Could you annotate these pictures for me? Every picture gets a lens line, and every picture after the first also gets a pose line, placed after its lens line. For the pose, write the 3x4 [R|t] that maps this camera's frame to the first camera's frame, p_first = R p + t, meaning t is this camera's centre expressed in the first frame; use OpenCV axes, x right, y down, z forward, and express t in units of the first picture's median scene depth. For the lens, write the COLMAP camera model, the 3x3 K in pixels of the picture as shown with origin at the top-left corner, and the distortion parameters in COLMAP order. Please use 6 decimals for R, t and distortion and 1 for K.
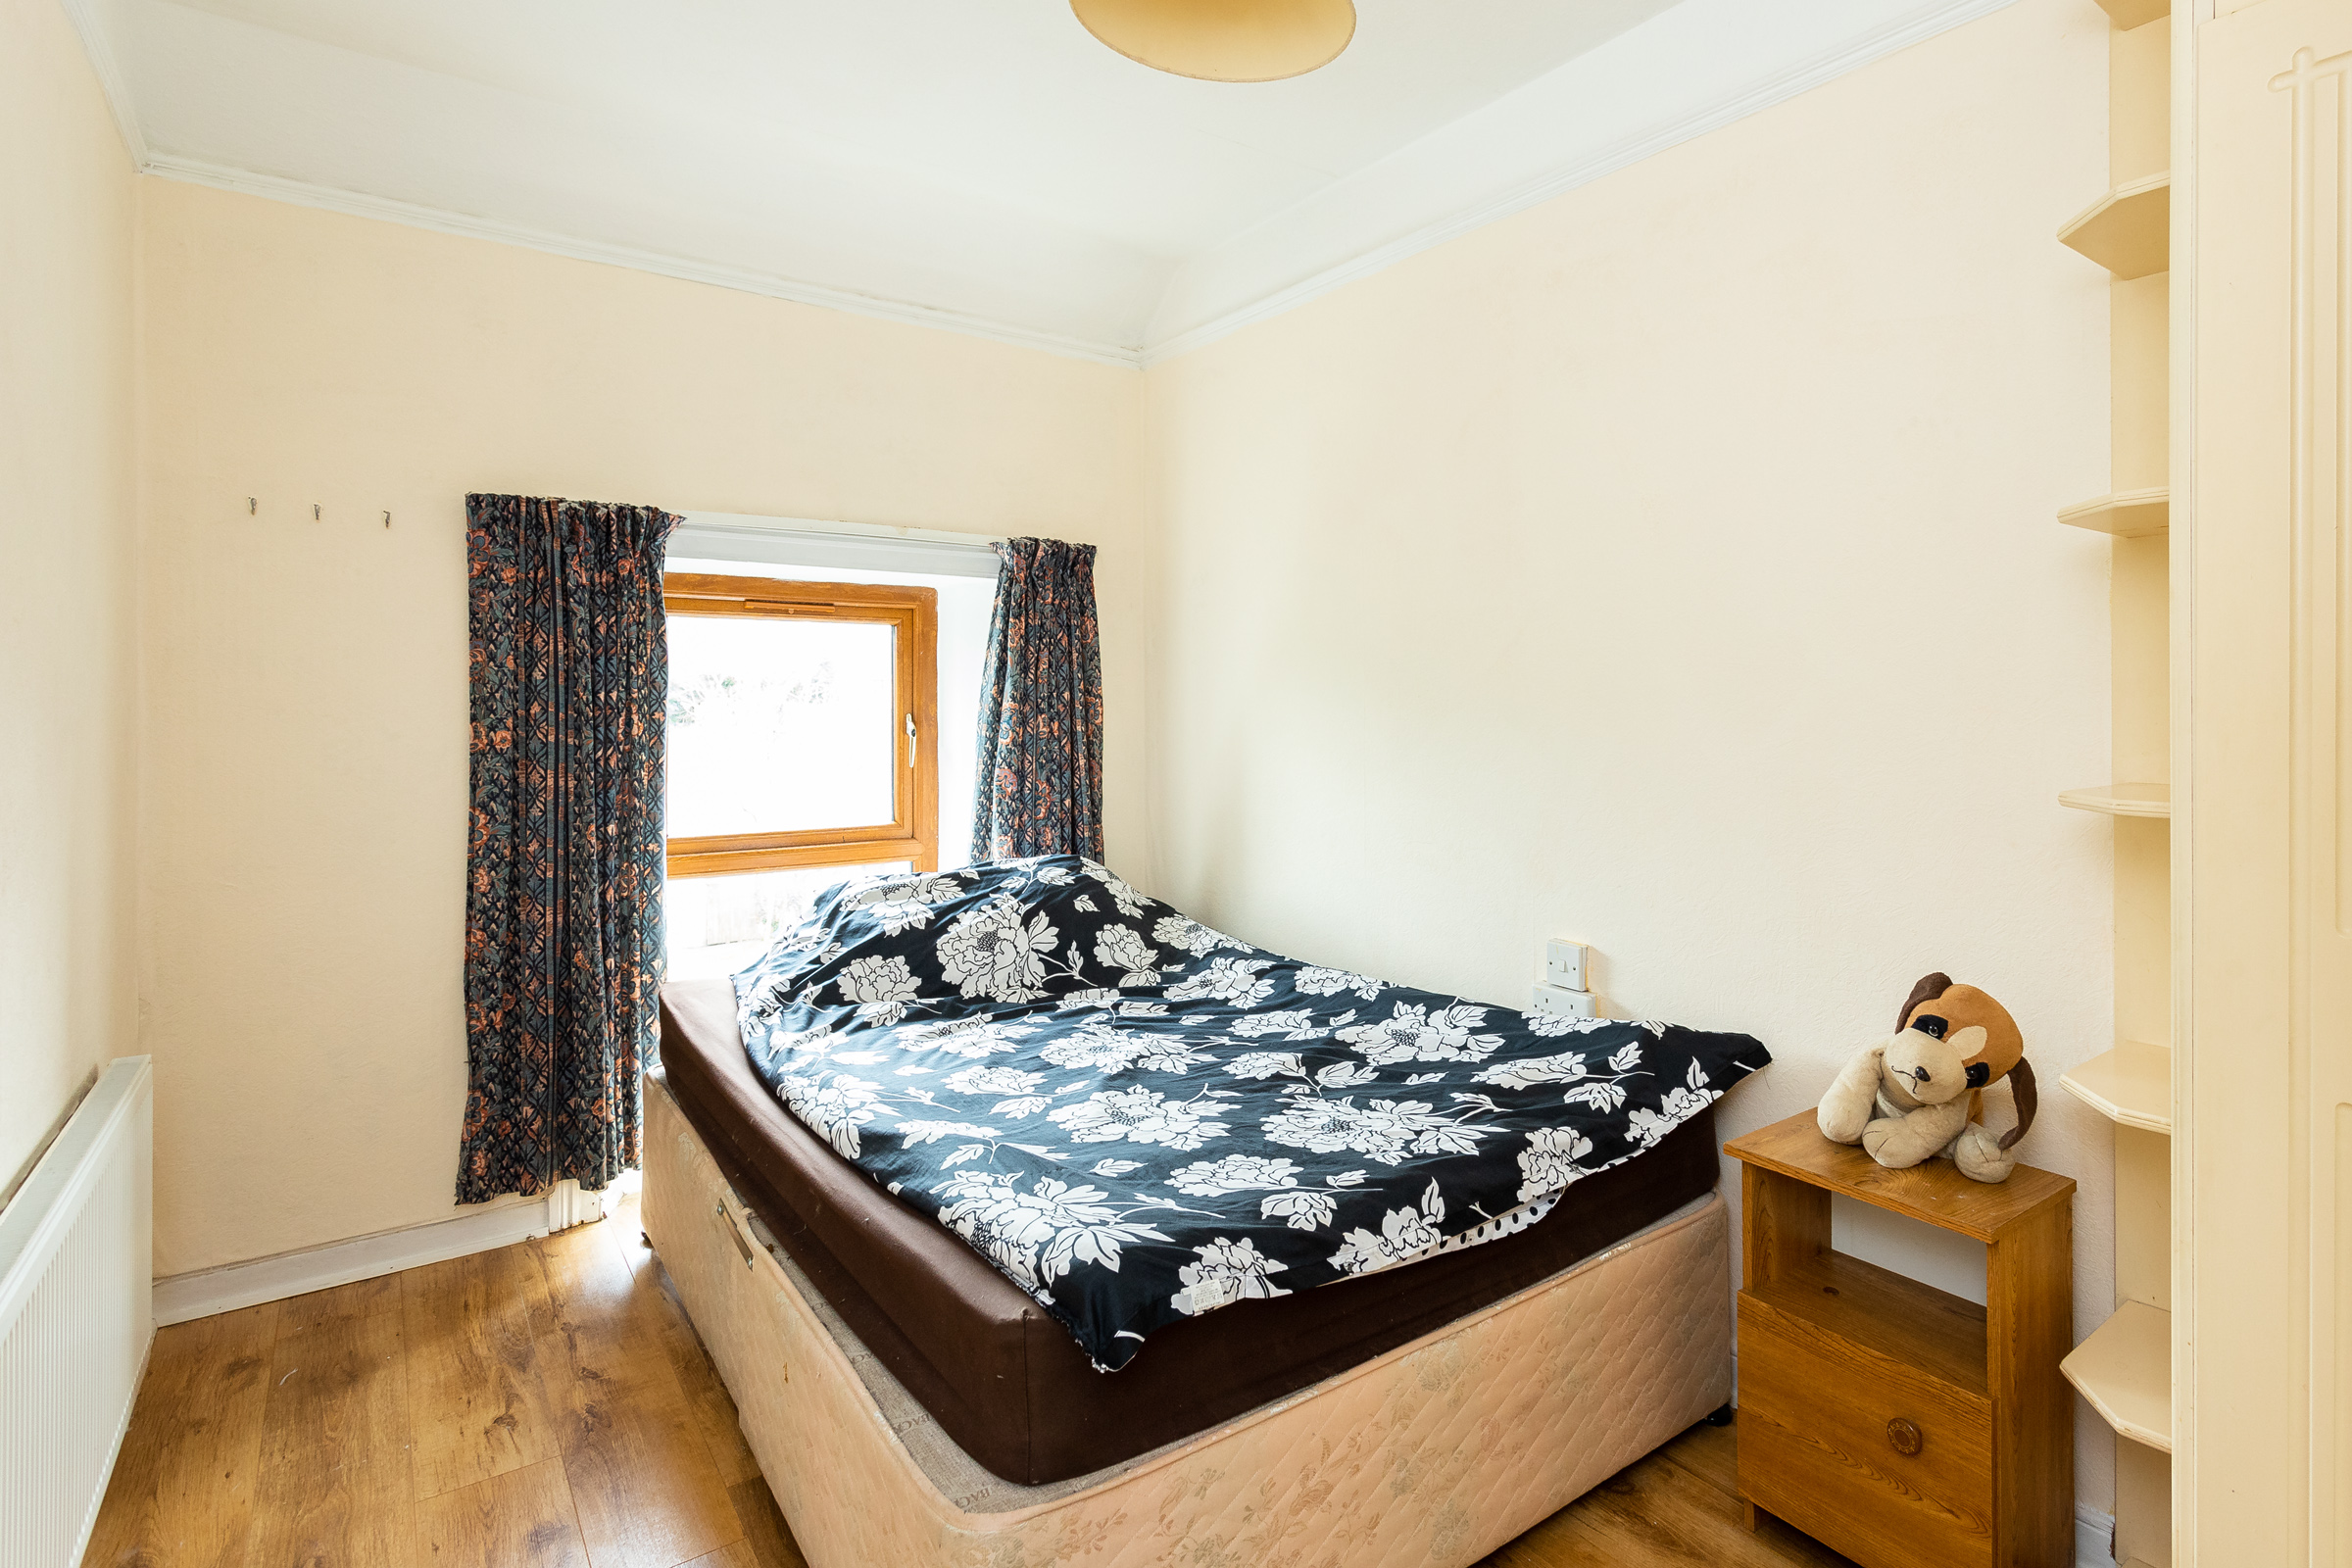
lens RADIAL K [[1148.1, 0, 1178.9], [0, 1148.1, 703.1], [0, 0, 1]] dist [0.000794, 0.000105]
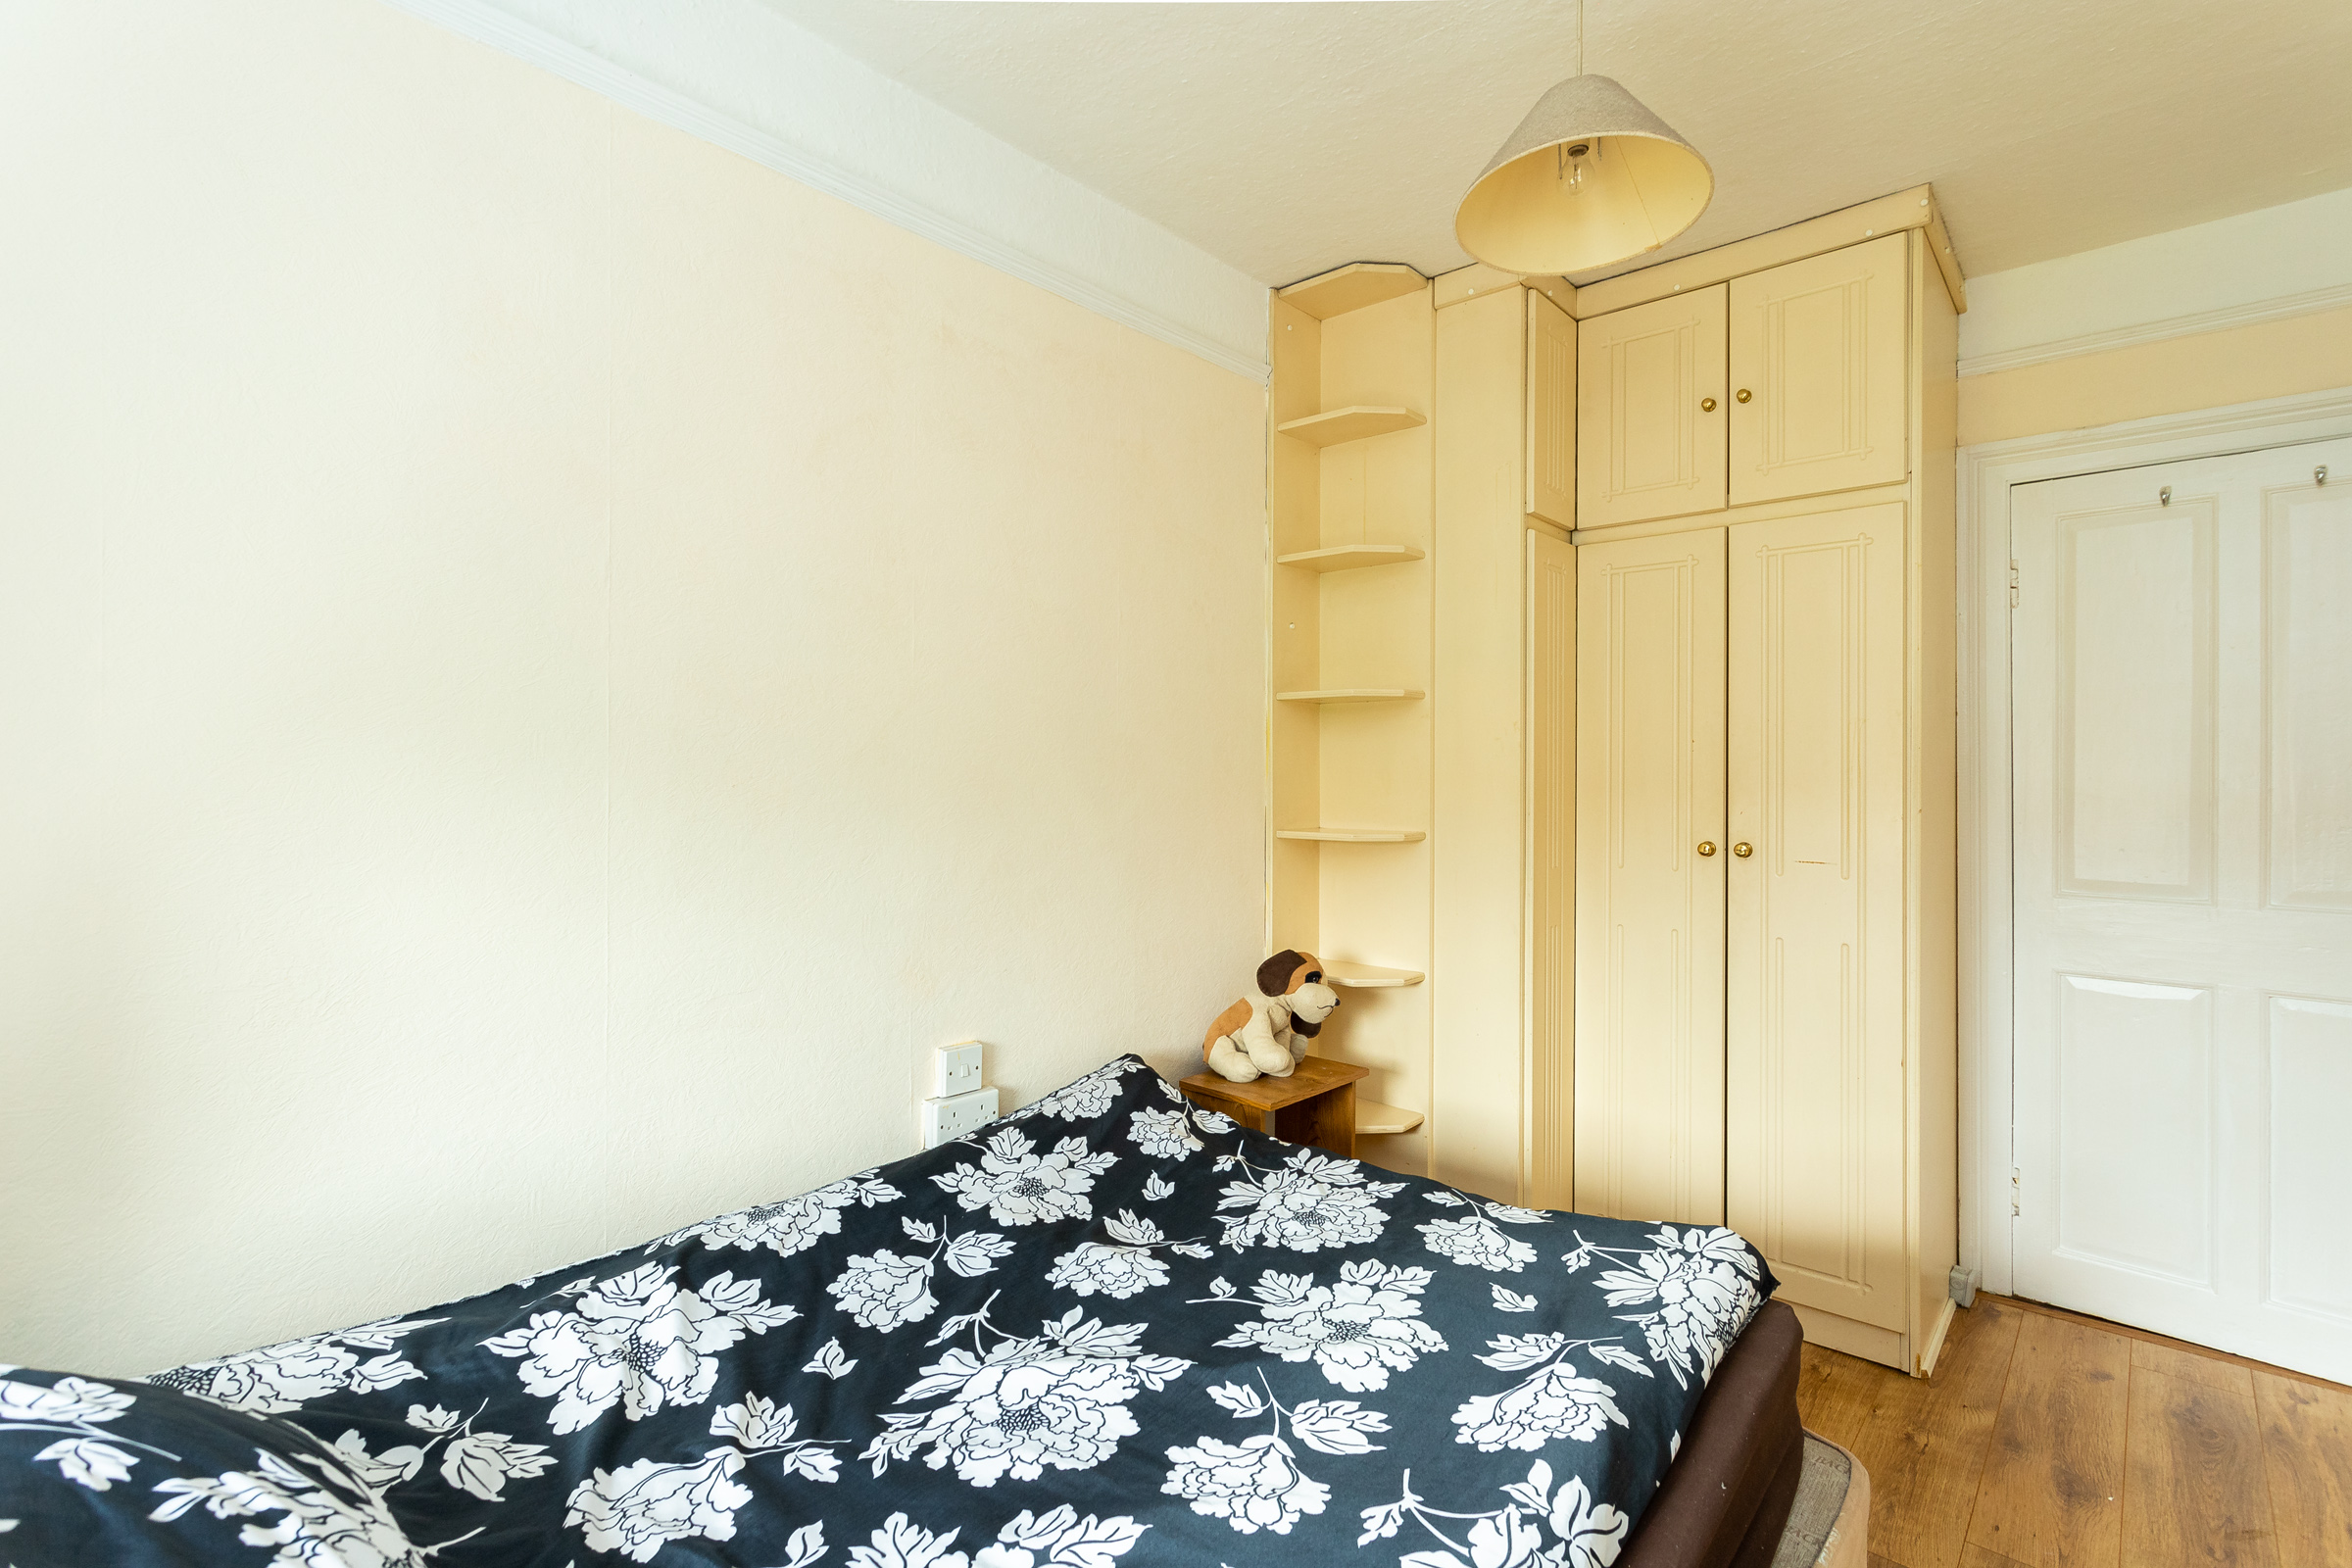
lens RADIAL K [[1148.1, 0, 1176.8], [0, 1148.1, 773.6], [0, 0, 1]] dist [0.000794, 0.000105]
pose [[-0.243679, 0.001283, 0.969855, -0.772299], [0.003426, 0.999994, -0.000462, -0.022383], [-0.969850, 0.003210, -0.243682, 1.281832]]
